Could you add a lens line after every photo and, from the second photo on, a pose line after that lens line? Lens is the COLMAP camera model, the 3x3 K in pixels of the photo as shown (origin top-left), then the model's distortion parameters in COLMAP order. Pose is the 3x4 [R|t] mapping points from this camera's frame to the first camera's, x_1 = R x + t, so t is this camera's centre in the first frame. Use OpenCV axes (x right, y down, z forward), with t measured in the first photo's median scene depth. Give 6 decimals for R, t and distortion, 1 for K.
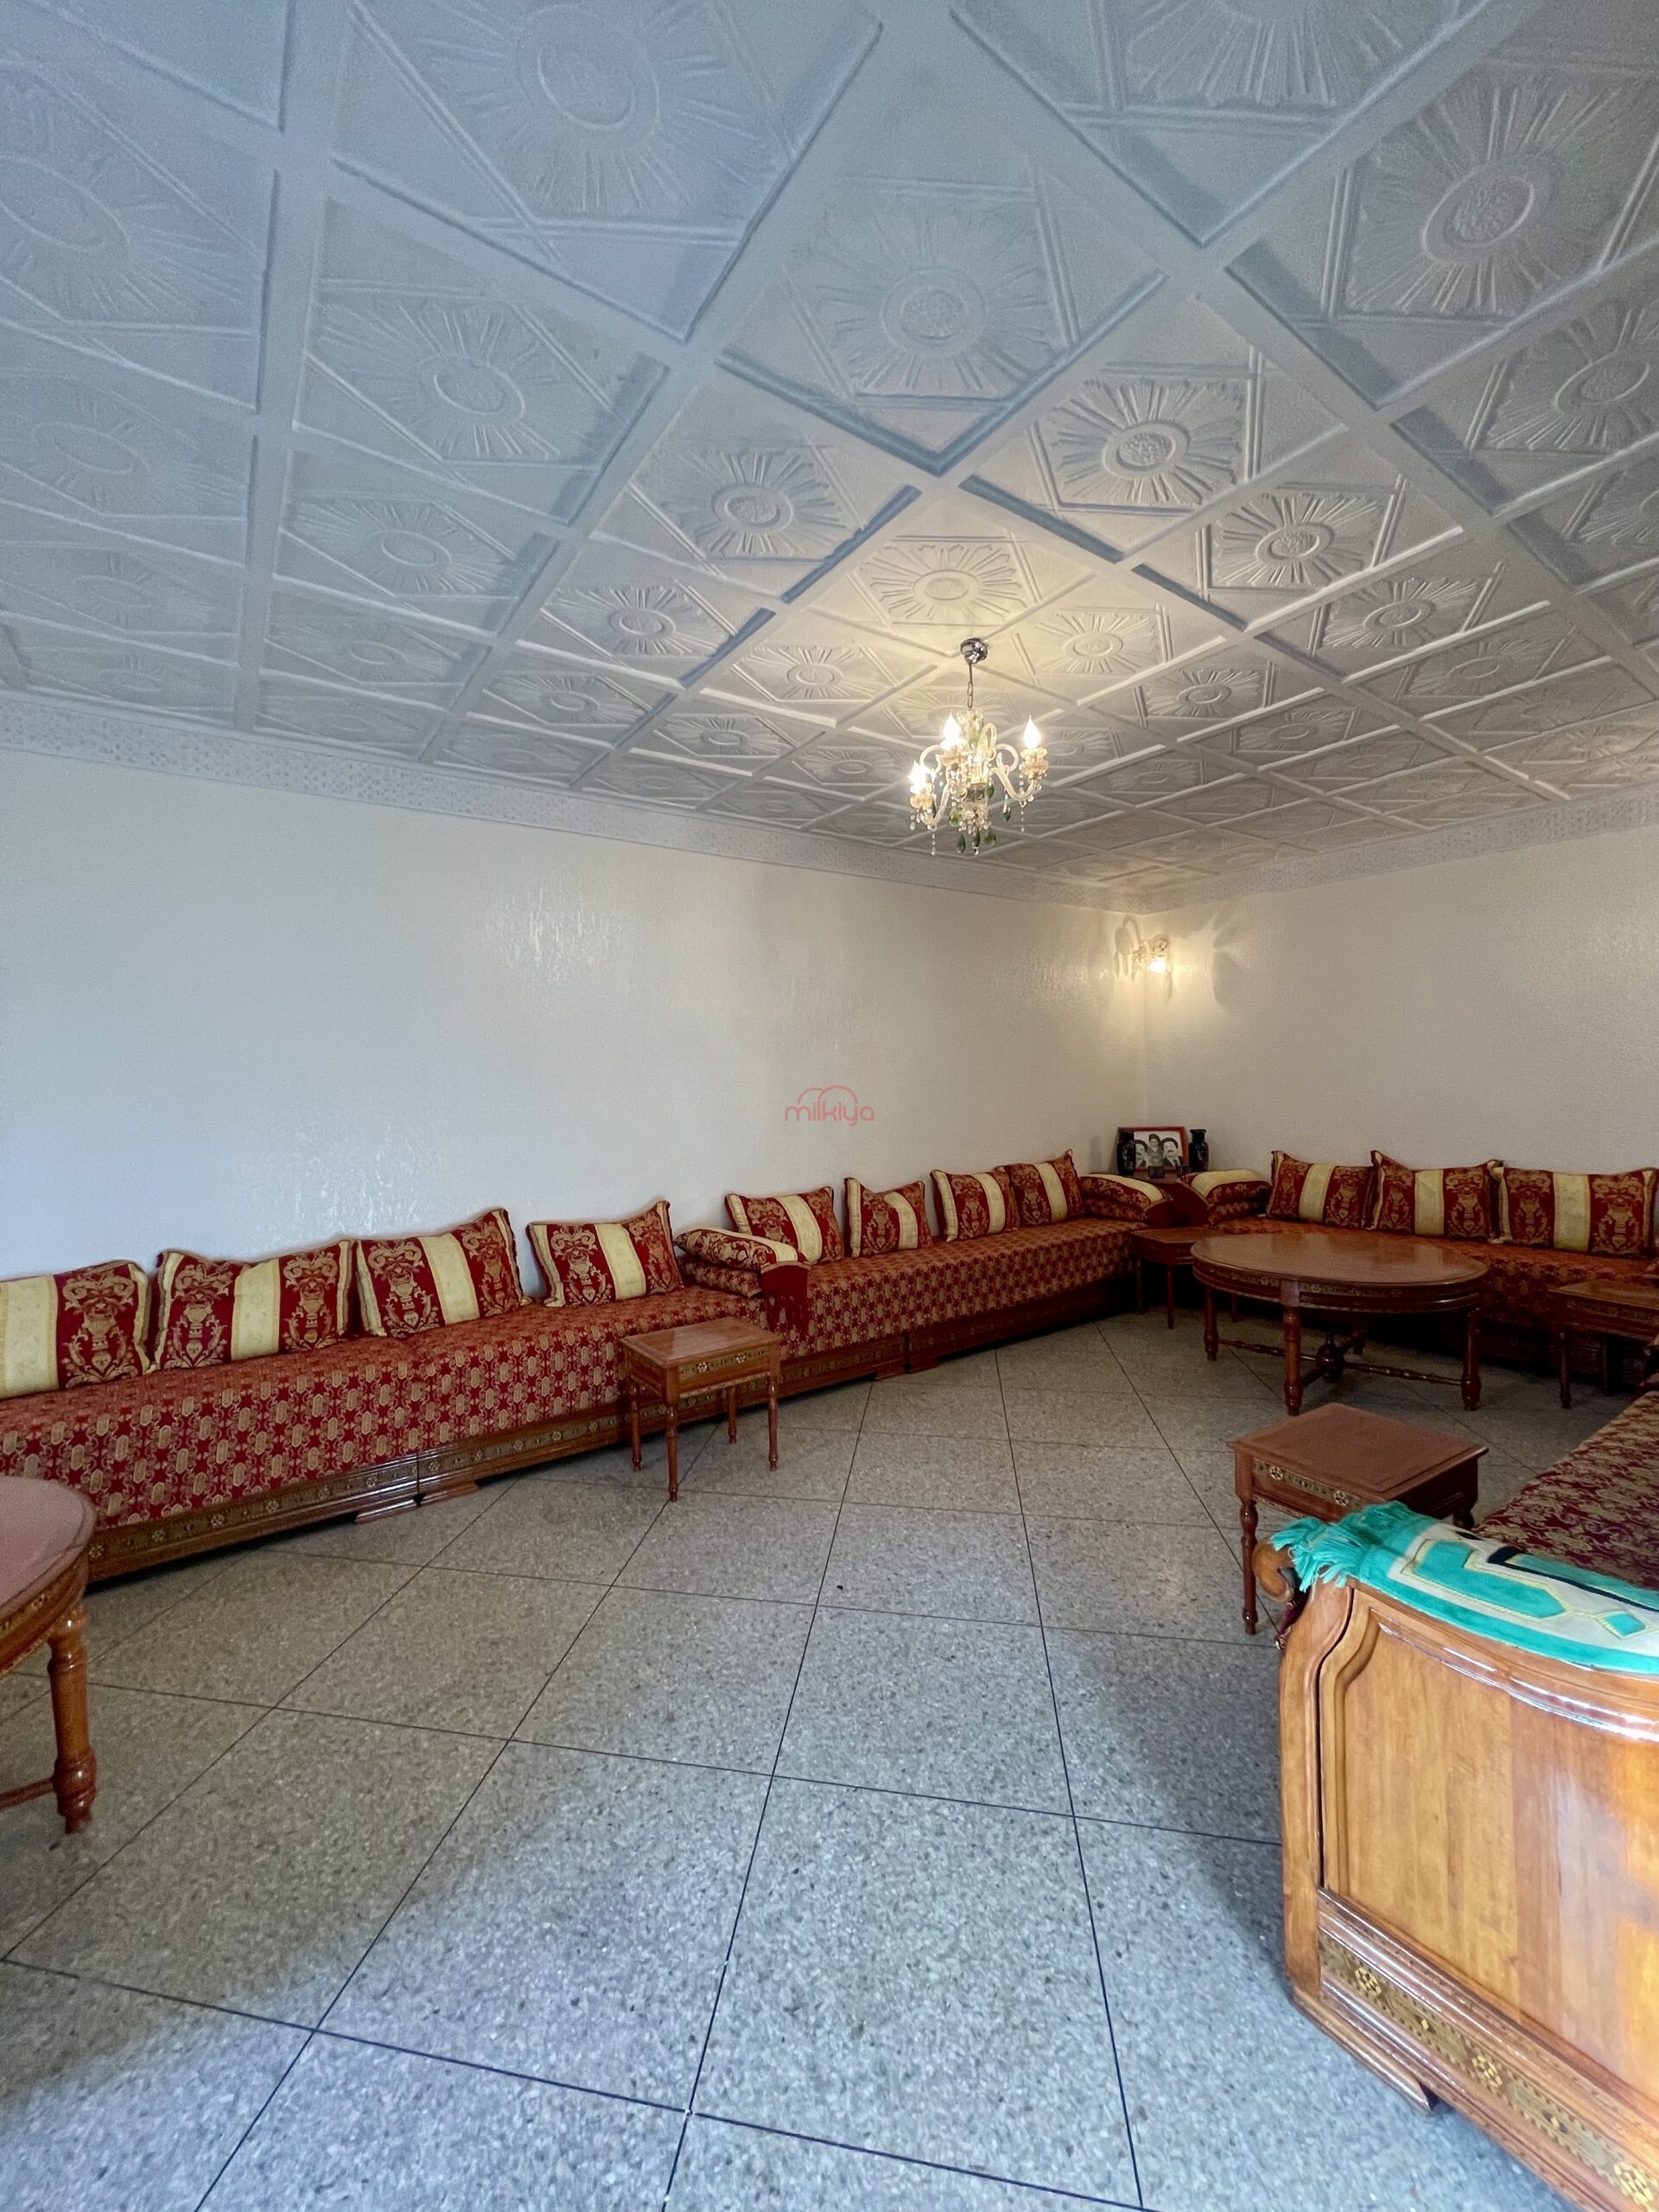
lens RADIAL K [[890.1, 0, 825.9], [0, 890.1, 1094.7], [0, 0, 1]] dist [0.002012, 0.000128]
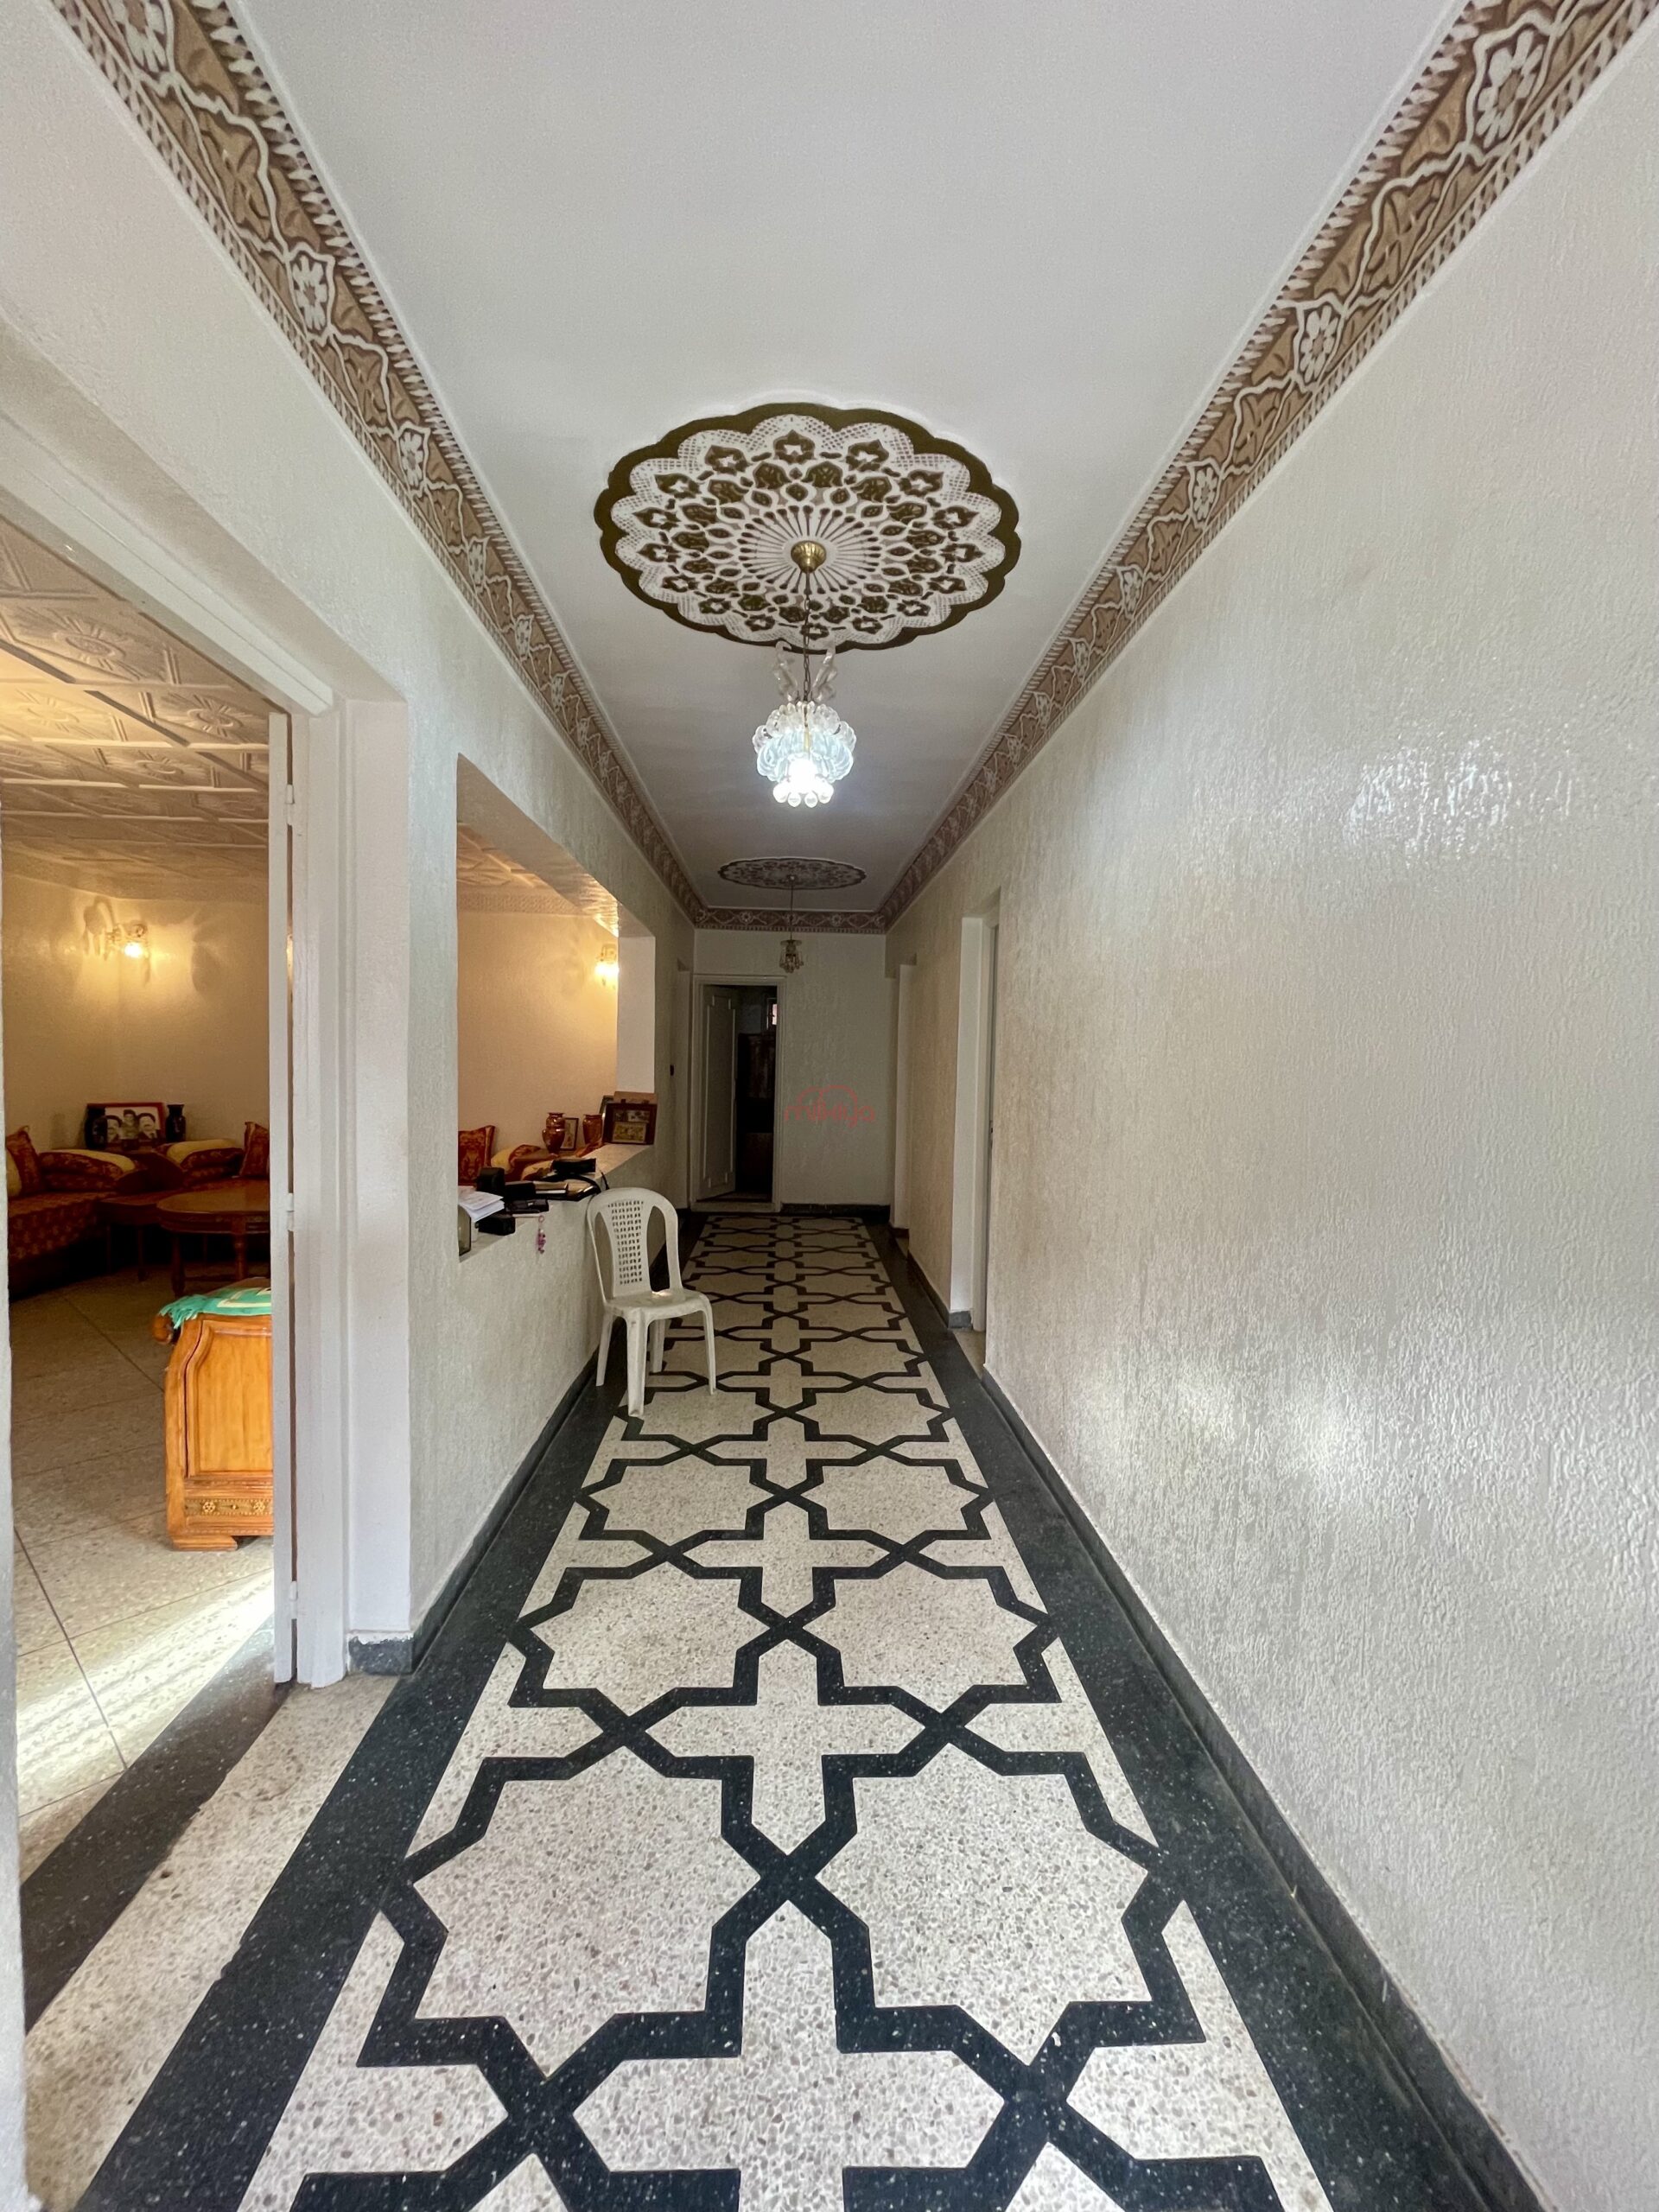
lens RADIAL K [[890.1, 0, 822.1], [0, 890.1, 1106.3], [0, 0, 1]] dist [0.002012, 0.000128]
pose [[0.543559, -0.006352, 0.839347, -0.077109], [-0.024415, 0.999429, 0.023375, -0.004668], [-0.839016, -0.033198, 0.543093, -0.283425]]
